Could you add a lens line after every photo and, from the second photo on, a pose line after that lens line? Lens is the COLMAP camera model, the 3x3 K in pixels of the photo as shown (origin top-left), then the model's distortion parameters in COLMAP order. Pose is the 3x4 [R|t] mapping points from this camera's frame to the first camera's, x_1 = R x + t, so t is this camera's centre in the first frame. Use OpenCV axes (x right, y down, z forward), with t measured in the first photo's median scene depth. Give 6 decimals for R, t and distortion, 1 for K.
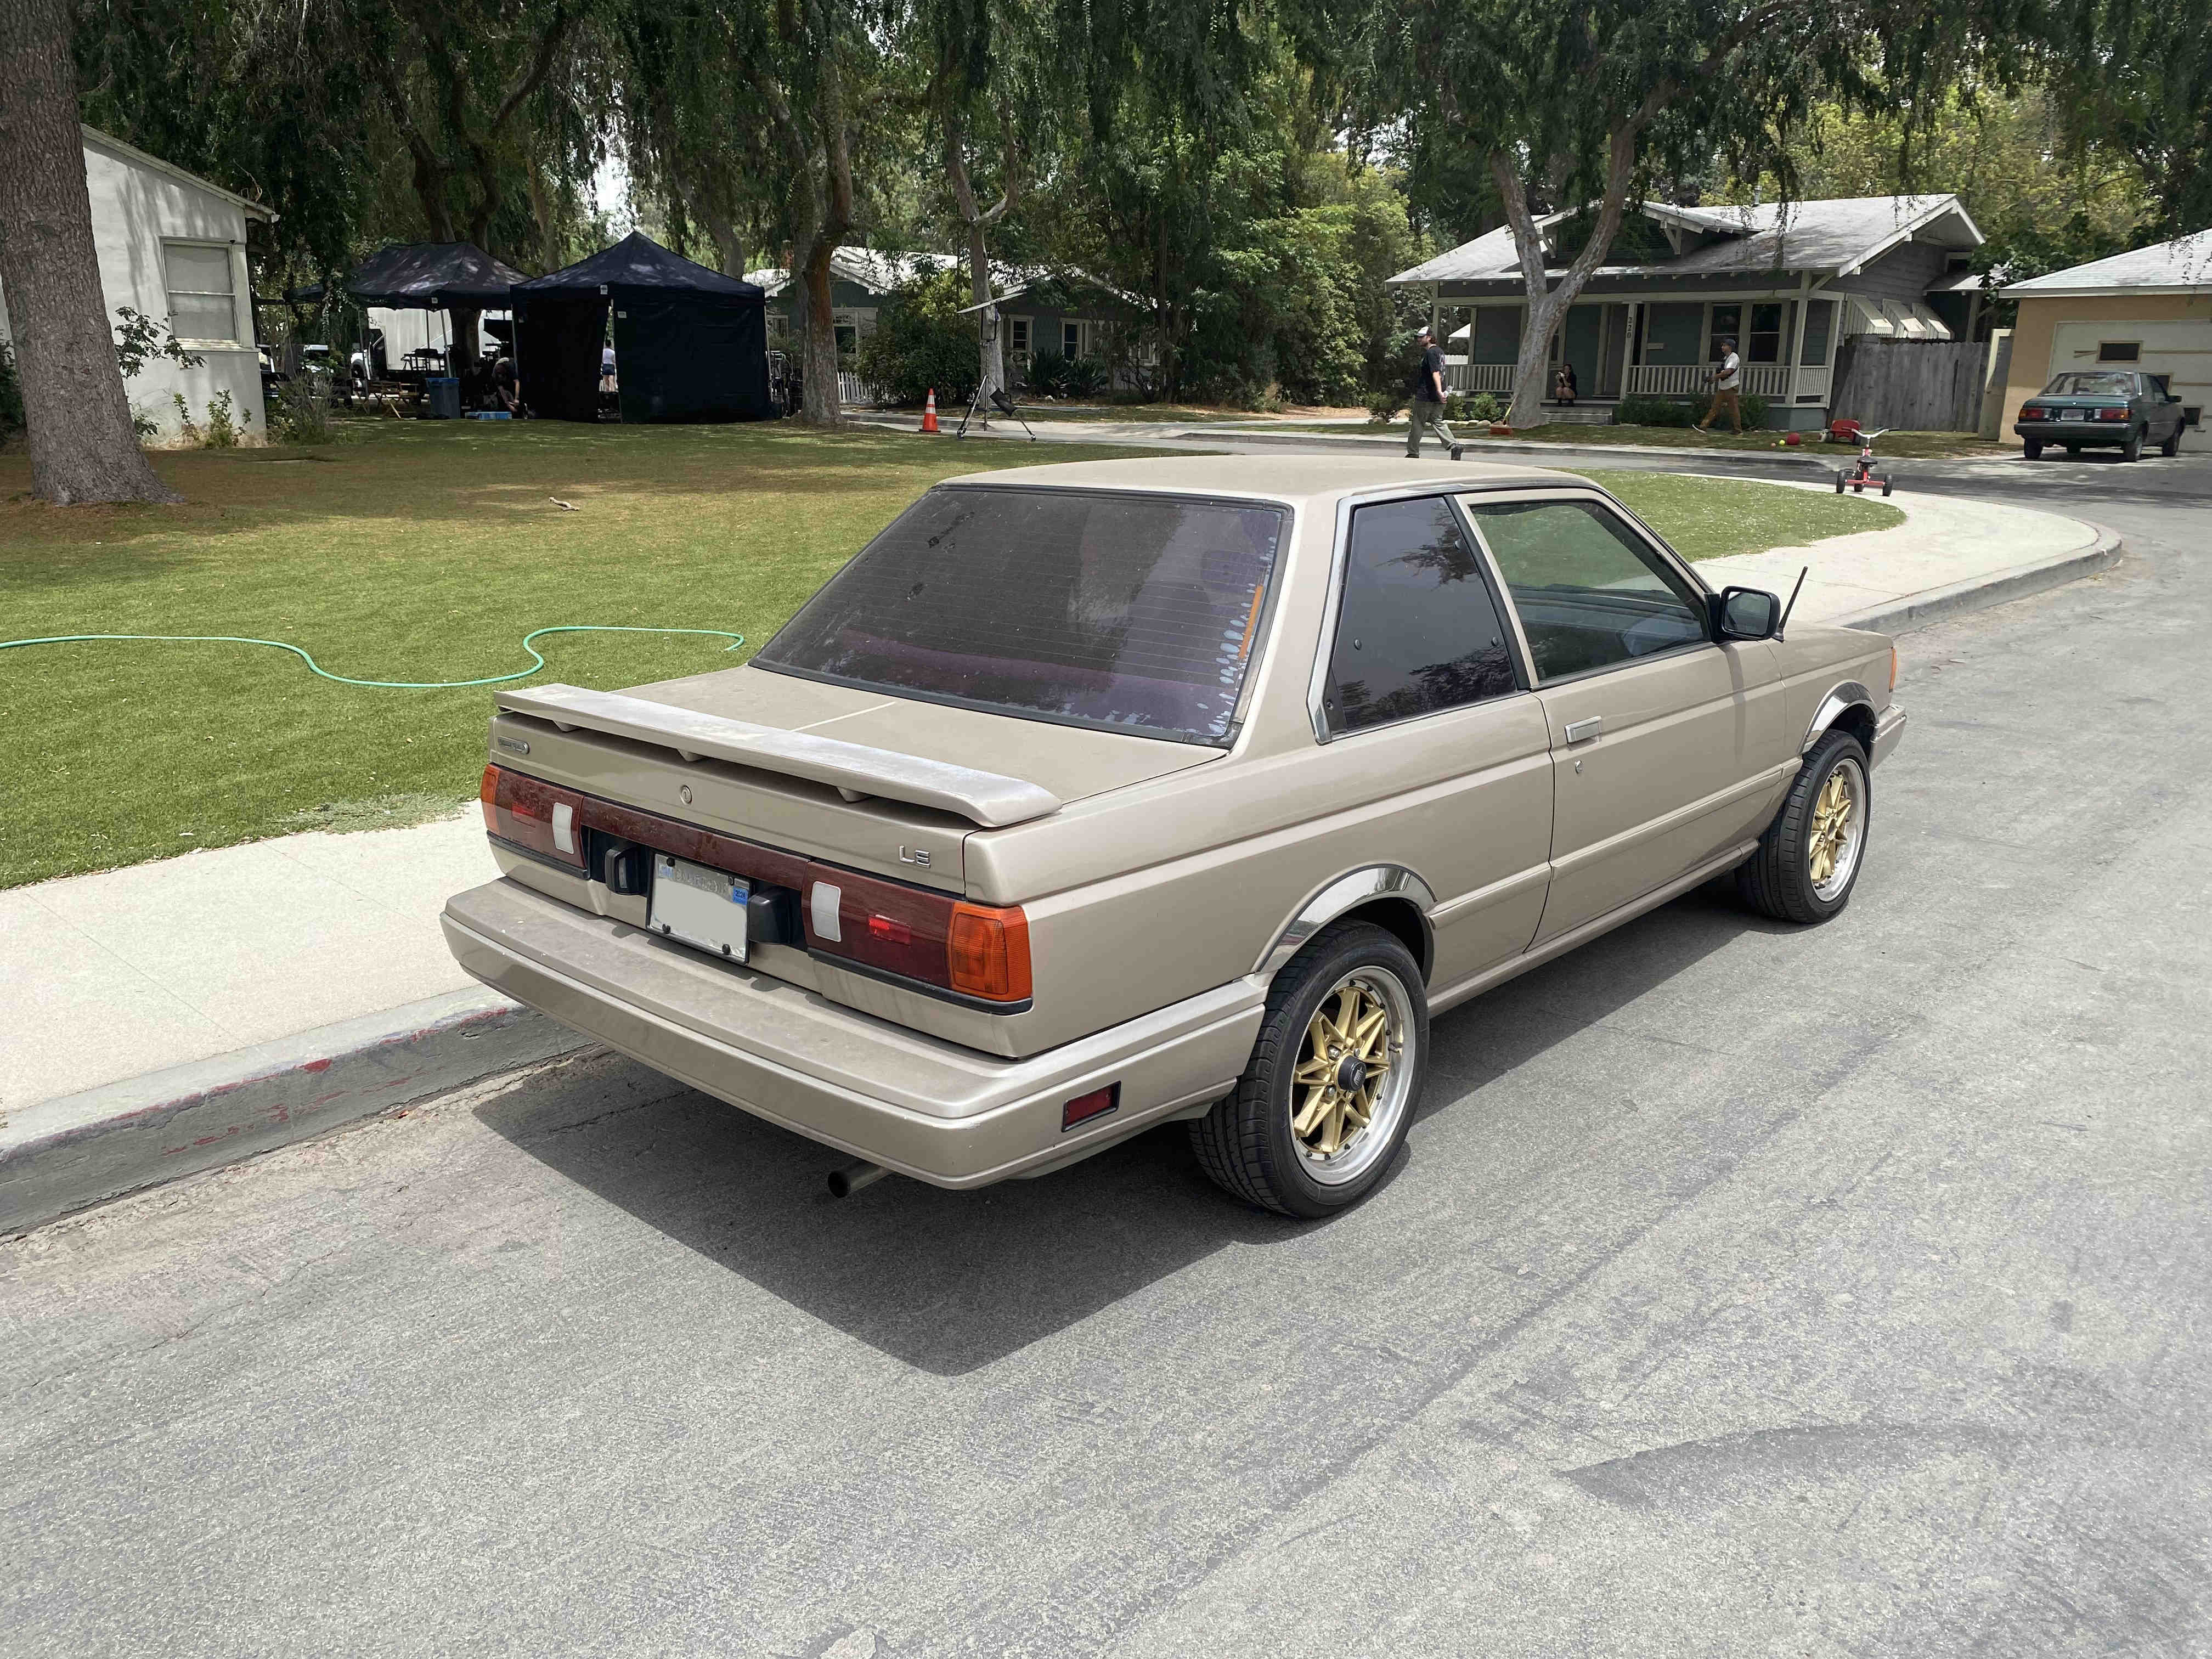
lens RADIAL K [[1677.3, 0, 1106.0], [0, 1677.3, 829.5], [0, 0, 1]] dist [0.001601, 0.000426]
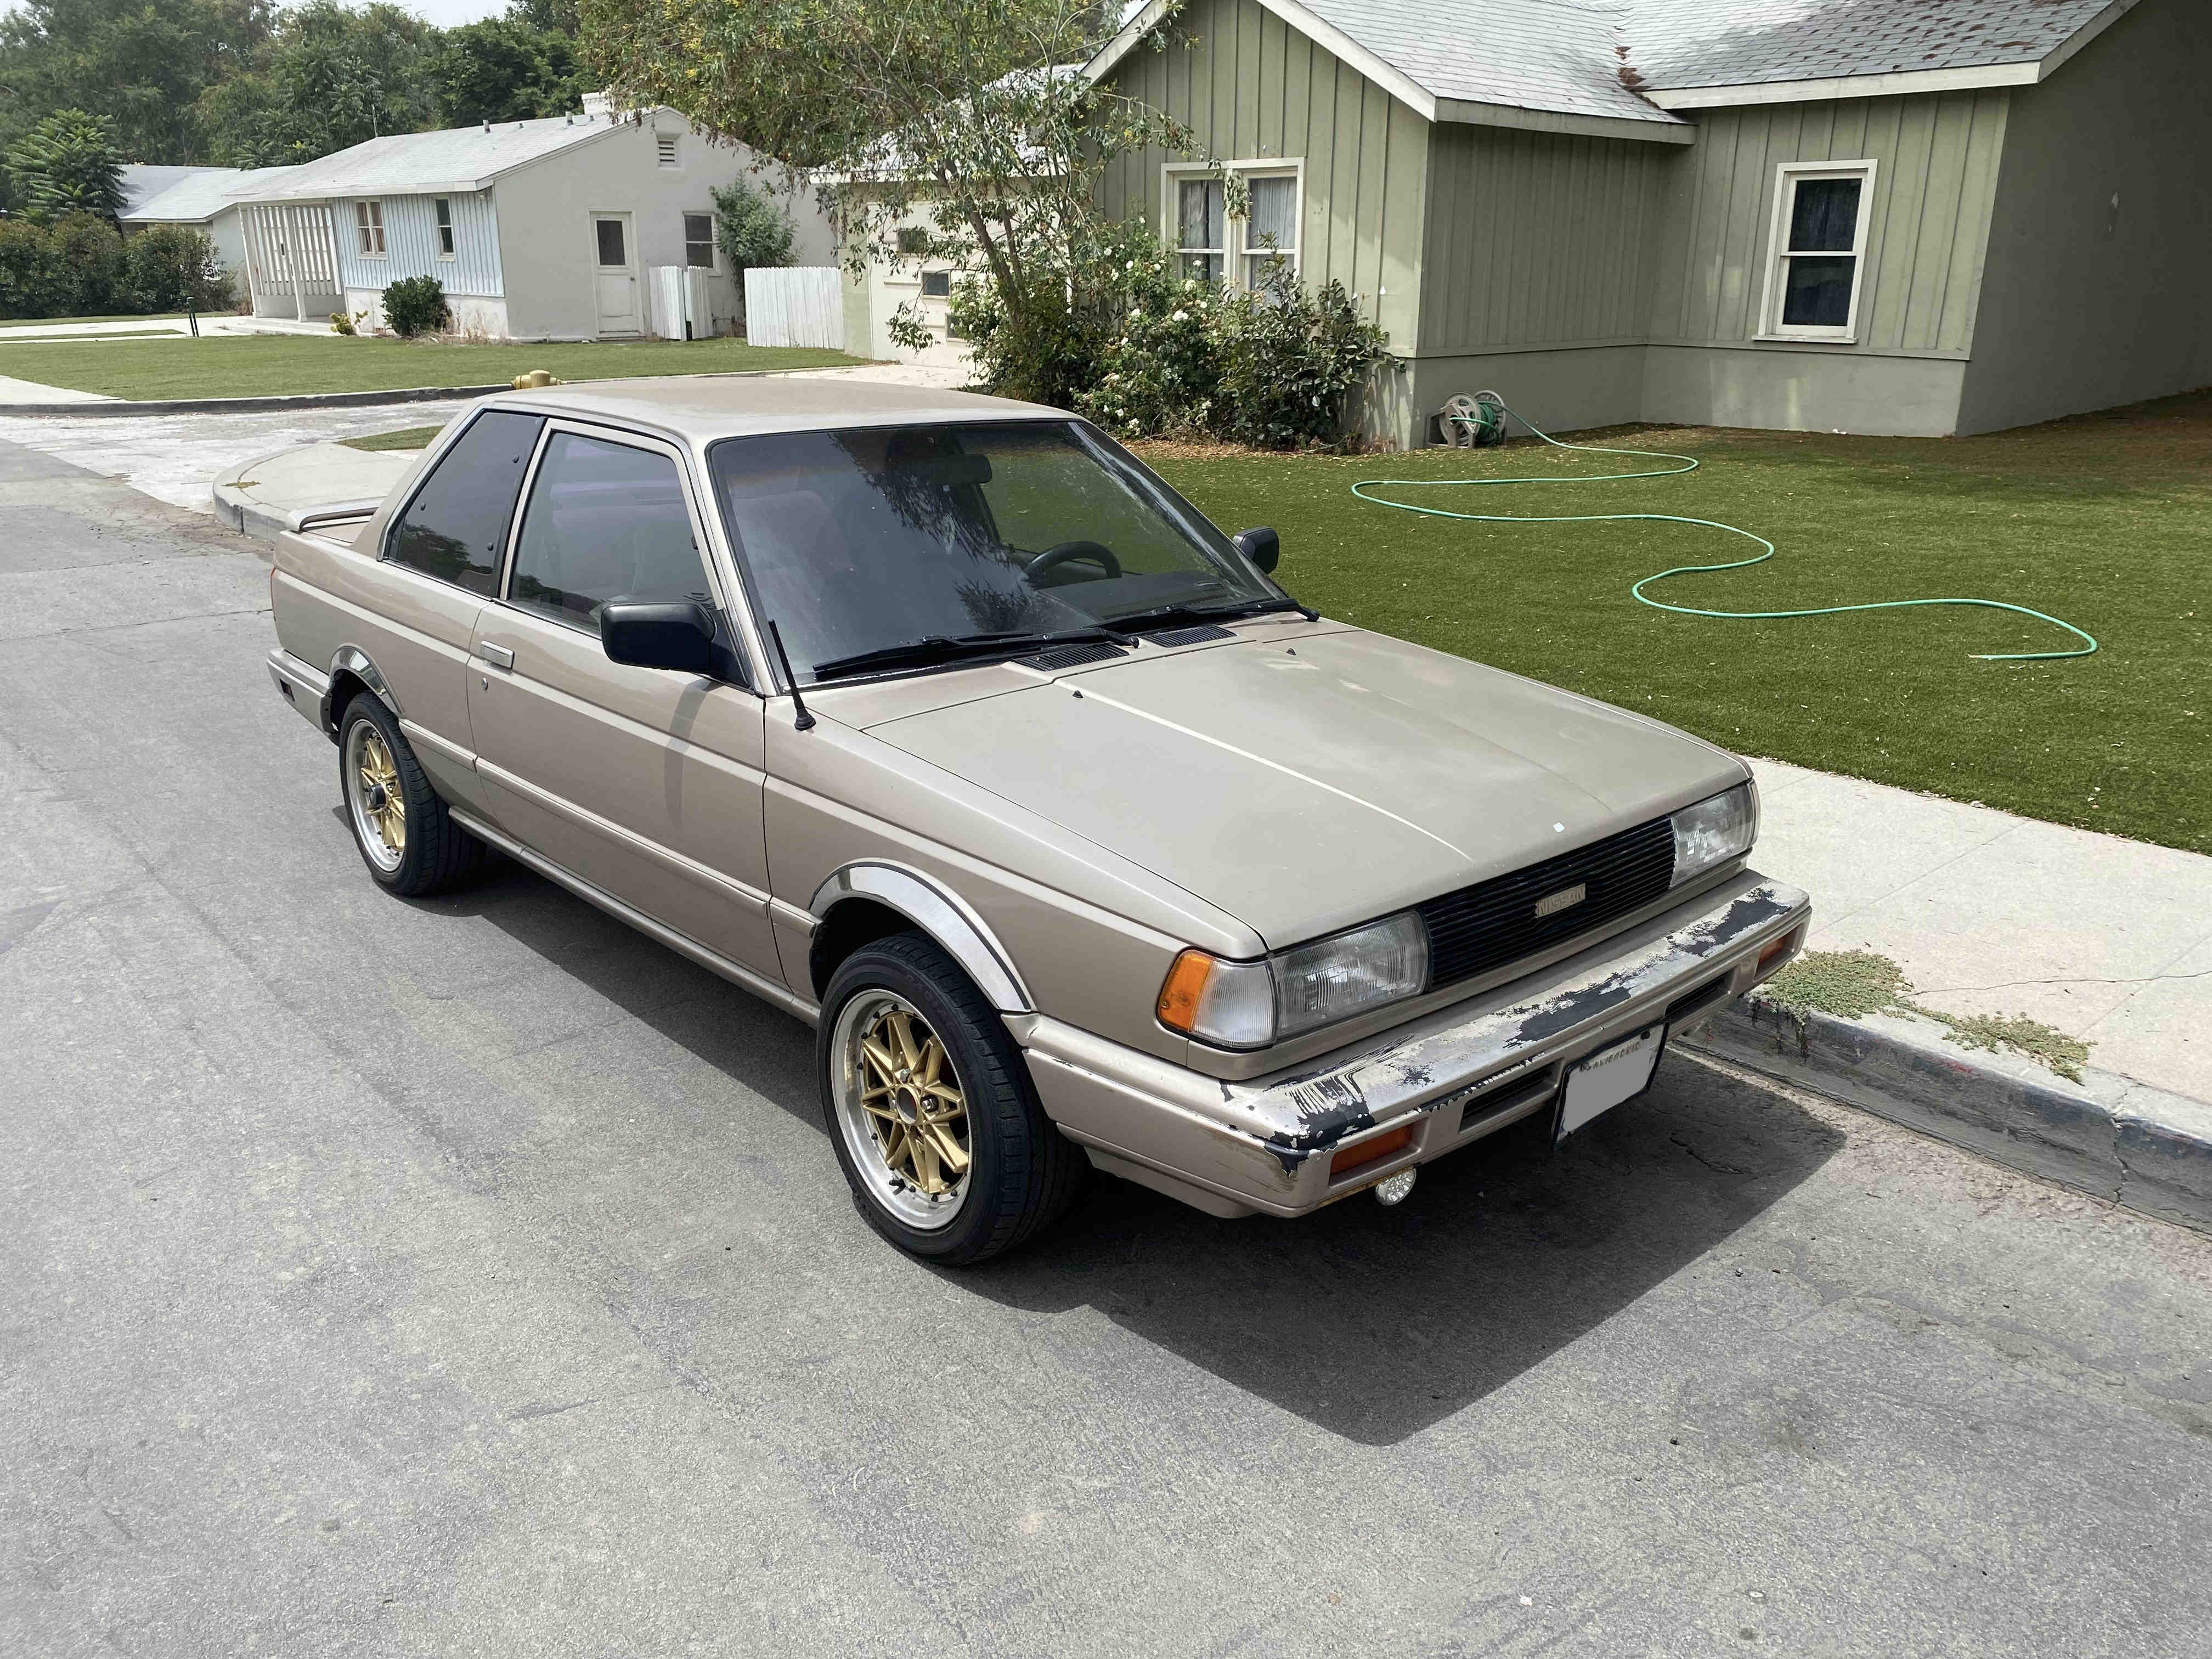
lens RADIAL K [[1703.2, 0, 1106.0], [0, 1703.2, 829.5], [0, 0, 1]] dist [0.000858, -0.004280]
pose [[-0.088301, 0.313682, -0.945413, 1.307802], [-0.262520, 0.908237, 0.325867, -0.411708], [0.960878, 0.276964, 0.002149, 1.415787]]
